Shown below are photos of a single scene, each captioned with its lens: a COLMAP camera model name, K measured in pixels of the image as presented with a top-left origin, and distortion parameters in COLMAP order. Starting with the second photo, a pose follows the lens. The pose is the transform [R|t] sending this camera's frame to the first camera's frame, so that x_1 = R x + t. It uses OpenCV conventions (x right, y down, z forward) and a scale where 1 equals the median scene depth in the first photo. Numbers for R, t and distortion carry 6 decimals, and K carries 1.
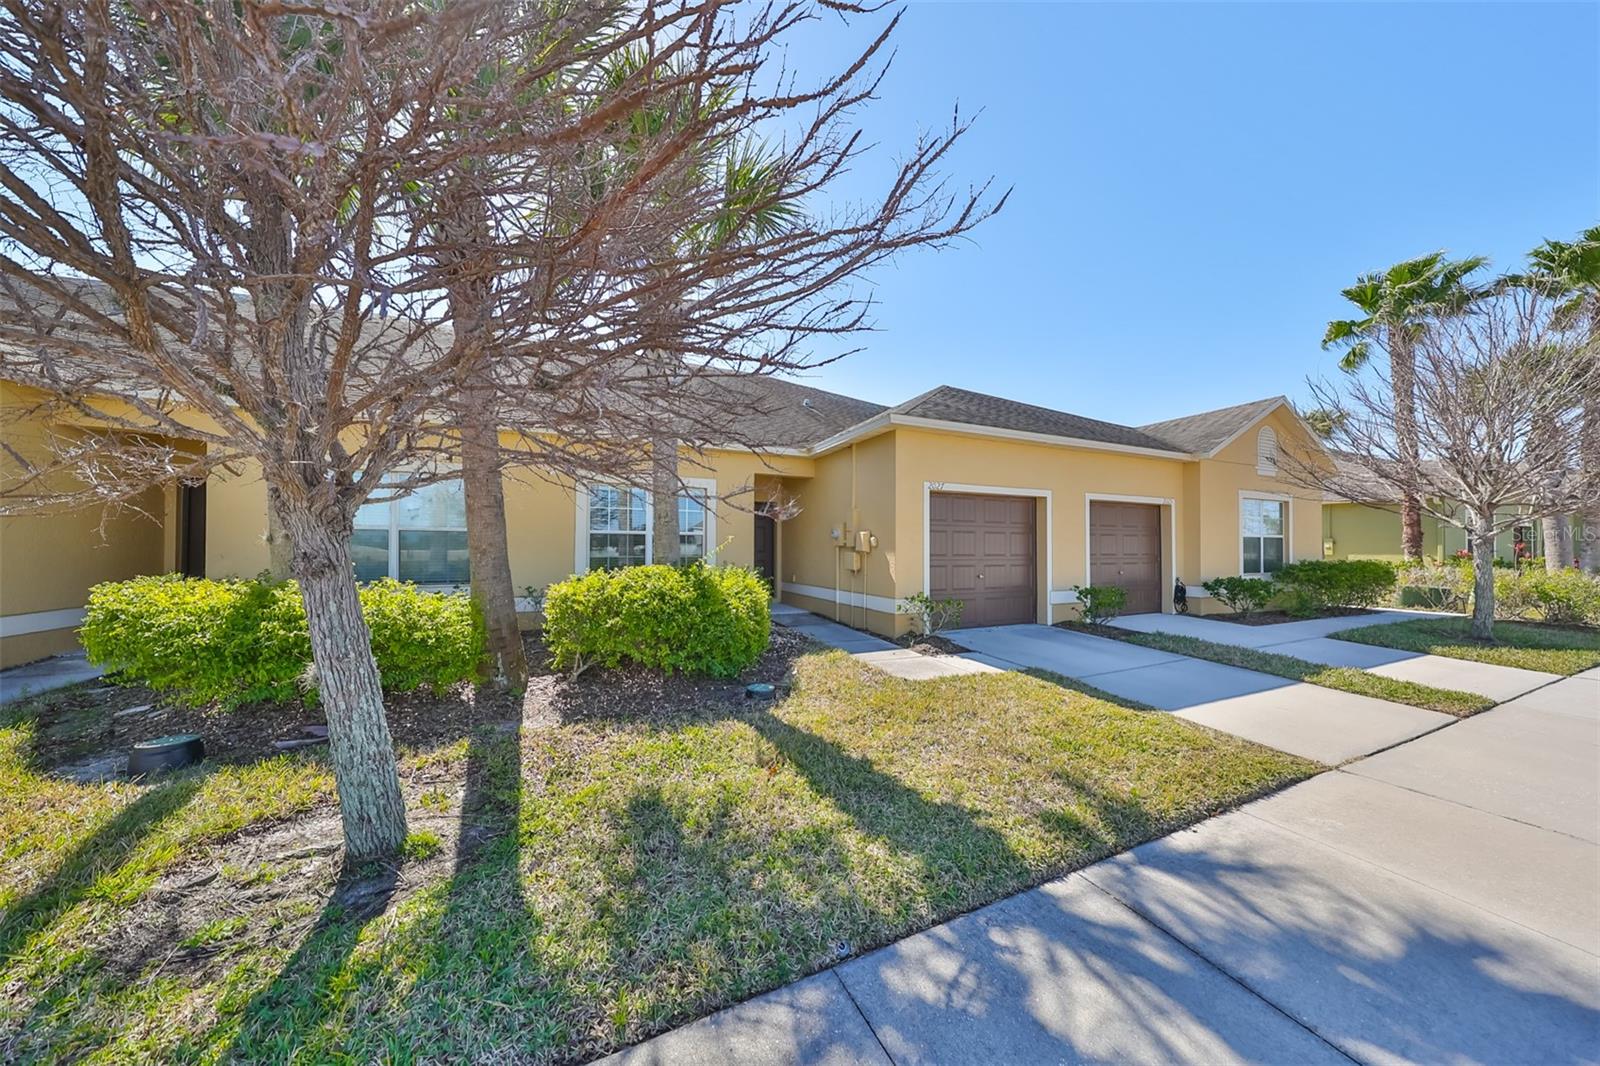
lens RADIAL K [[478.7, 0, 800.7], [0, 478.7, 538.4], [0, 0, 1]] dist [-0.002069, -0.000037]
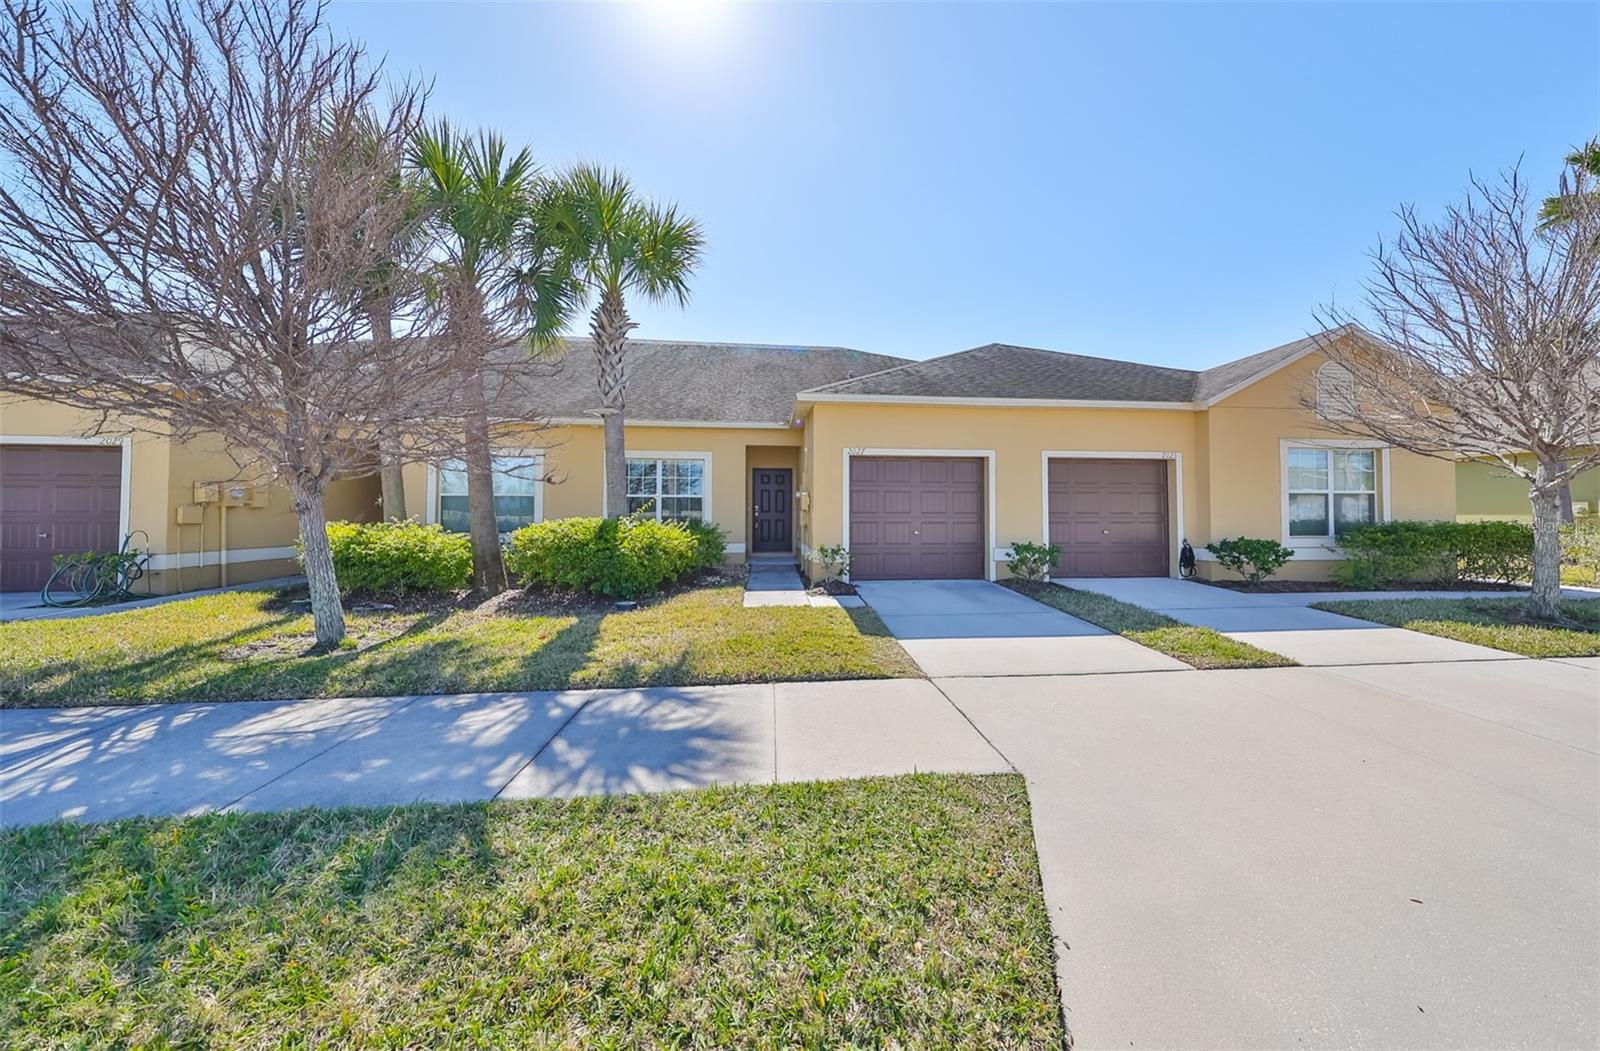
lens RADIAL K [[478.7, 0, 807.7], [0, 478.7, 497.5], [0, 0, 1]] dist [-0.002069, -0.000037]
pose [[0.954306, -0.010282, -0.298655, 0.514298], [0.007156, 0.999908, -0.011560, 0.011974], [0.298746, 0.008895, 0.954291, -0.116109]]
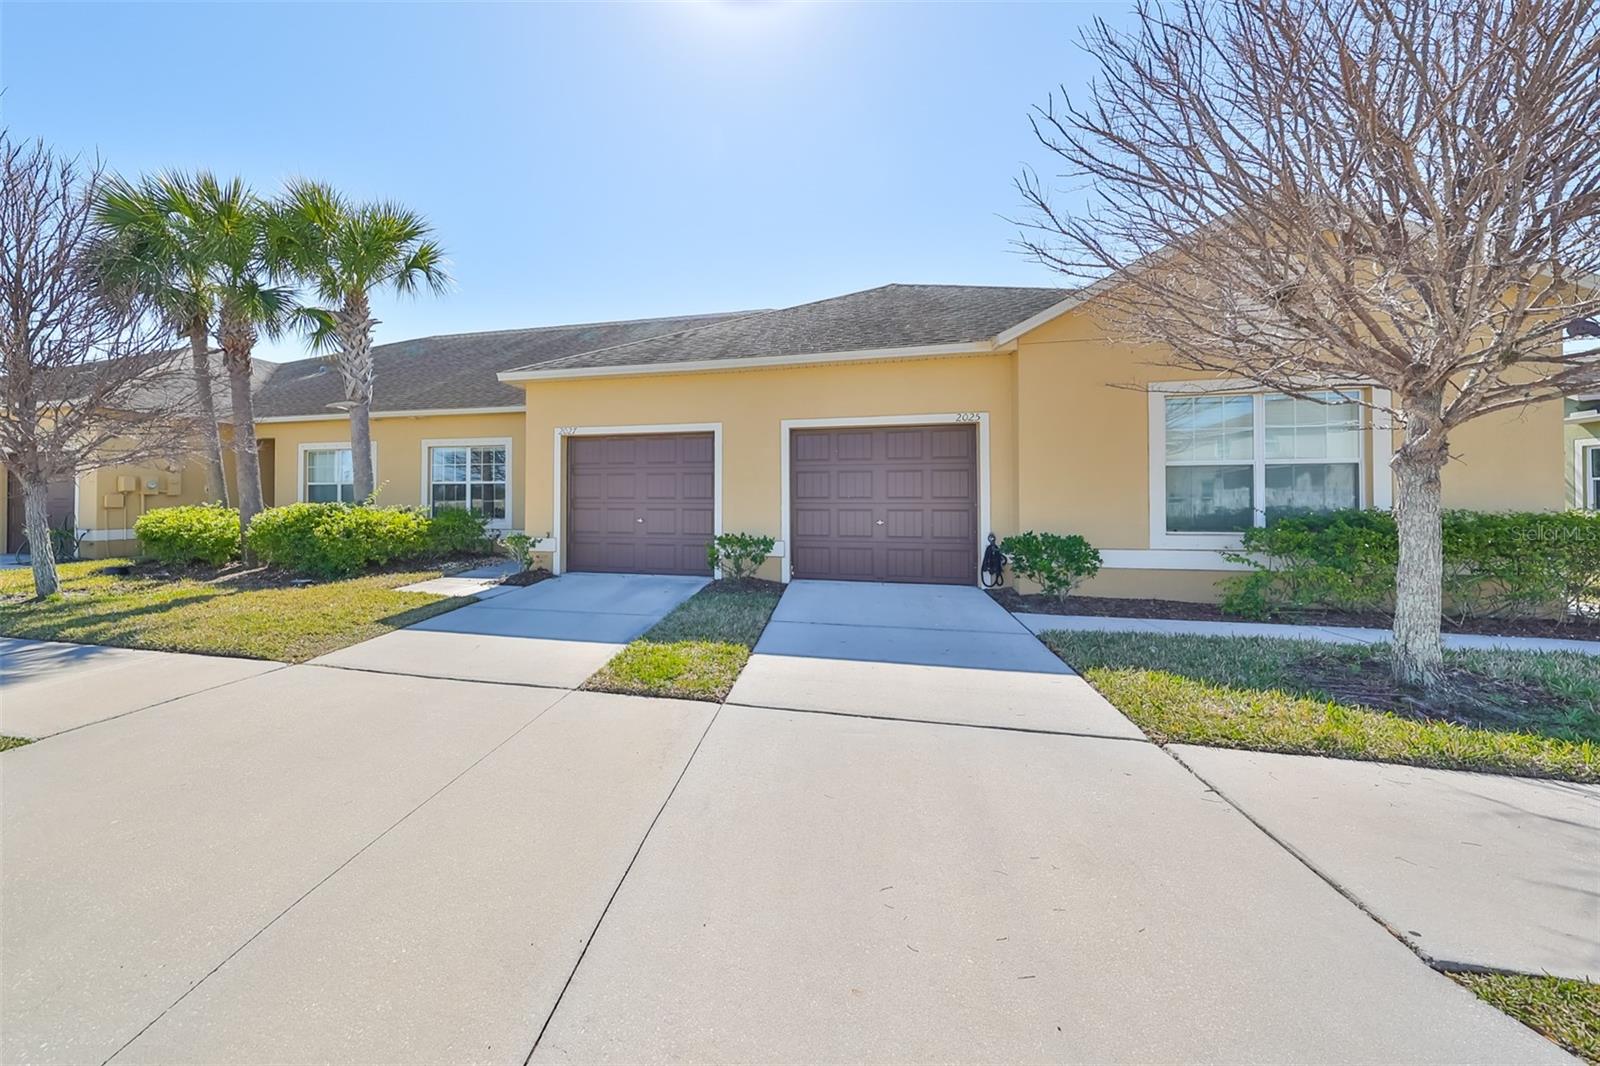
lens RADIAL K [[586.9, 0, 799.4], [0, 586.9, 497.6], [0, 0, 1]] dist [-0.002160, -0.000281]
pose [[0.791869, -0.003496, -0.610681, 1.464178], [0.016615, 0.999737, 0.015821, 0.022358], [0.610465, -0.022675, 0.791718, 0.294480]]
